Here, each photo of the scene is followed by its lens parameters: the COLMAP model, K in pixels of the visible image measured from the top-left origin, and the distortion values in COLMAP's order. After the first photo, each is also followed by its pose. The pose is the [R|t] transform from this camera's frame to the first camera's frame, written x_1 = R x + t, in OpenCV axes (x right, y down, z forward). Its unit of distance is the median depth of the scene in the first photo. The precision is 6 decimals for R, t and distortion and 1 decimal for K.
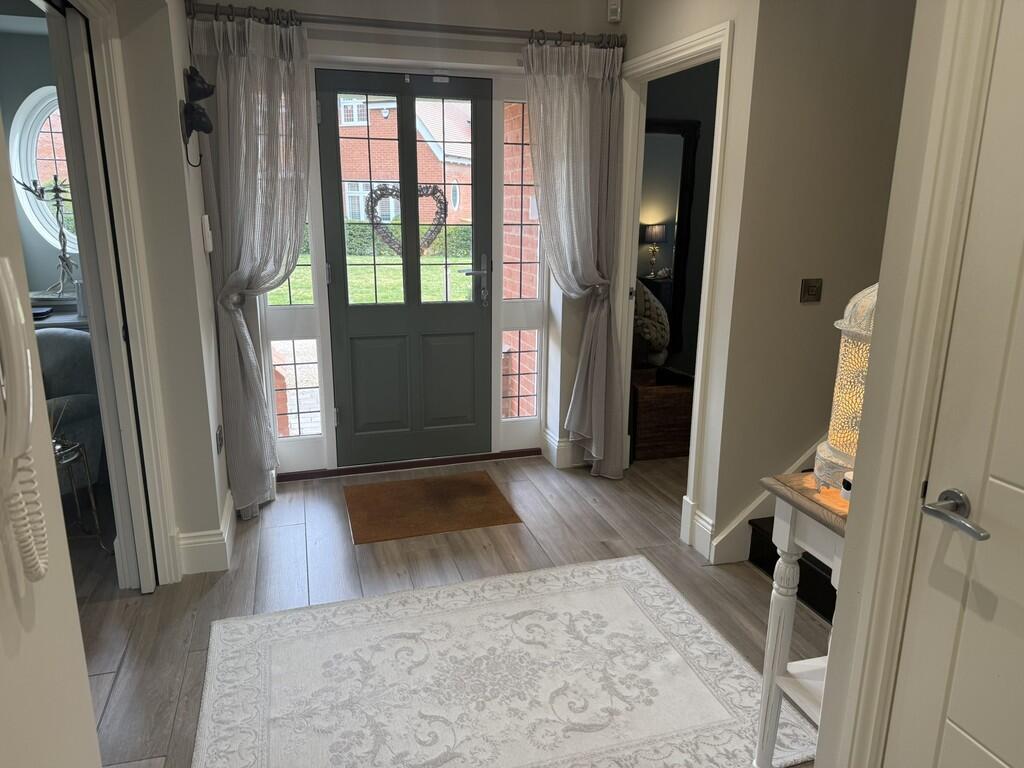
lens RADIAL K [[714.7, 0, 512.0], [0, 714.7, 384.0], [0, 0, 1]] dist [0.000090, -0.000226]
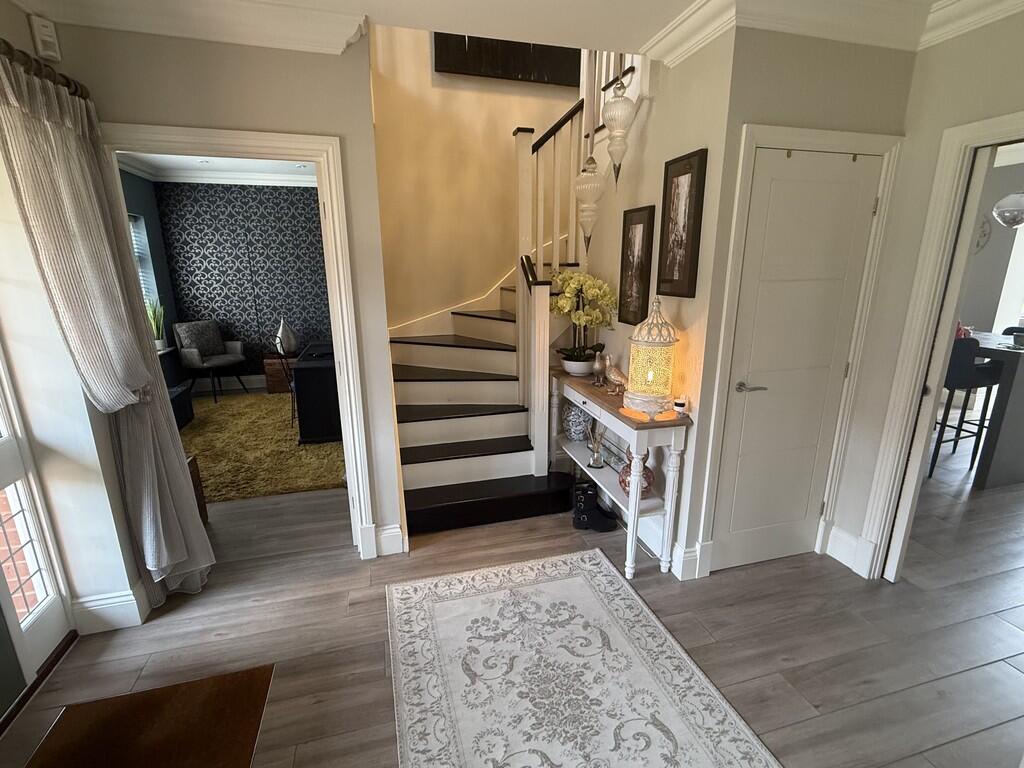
lens RADIAL K [[460.9, 0, 511.4], [0, 460.9, 415.9], [0, 0, 1]] dist [0.001815, 0.000247]
pose [[0.011237, -0.322306, 0.946569, -0.589727], [0.233945, 0.921203, 0.310892, -0.273727], [-0.972185, 0.217952, 0.085754, 0.870276]]
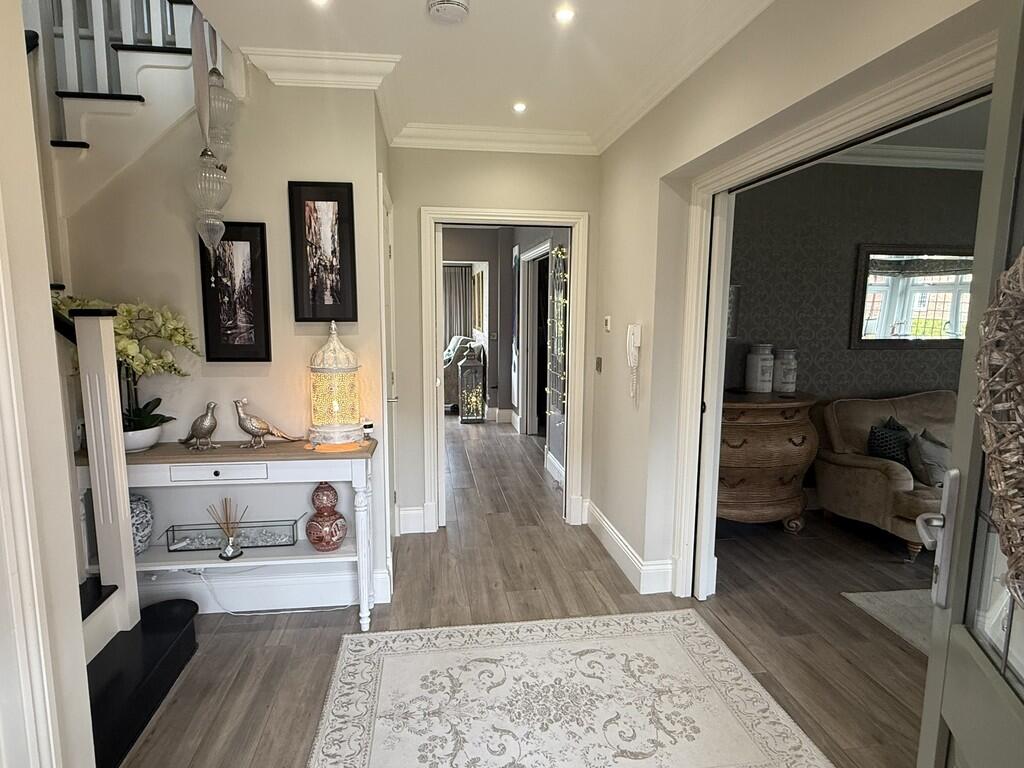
lens RADIAL K [[589.7, 0, 512.0], [0, 589.7, 384.0], [0, 0, 1]] dist [-0.002015, -0.000113]
pose [[-0.986946, -0.038187, 0.156461, -0.099804], [0.020132, 0.934612, 0.355099, -0.421726], [-0.159790, 0.353613, -0.921643, 1.658673]]
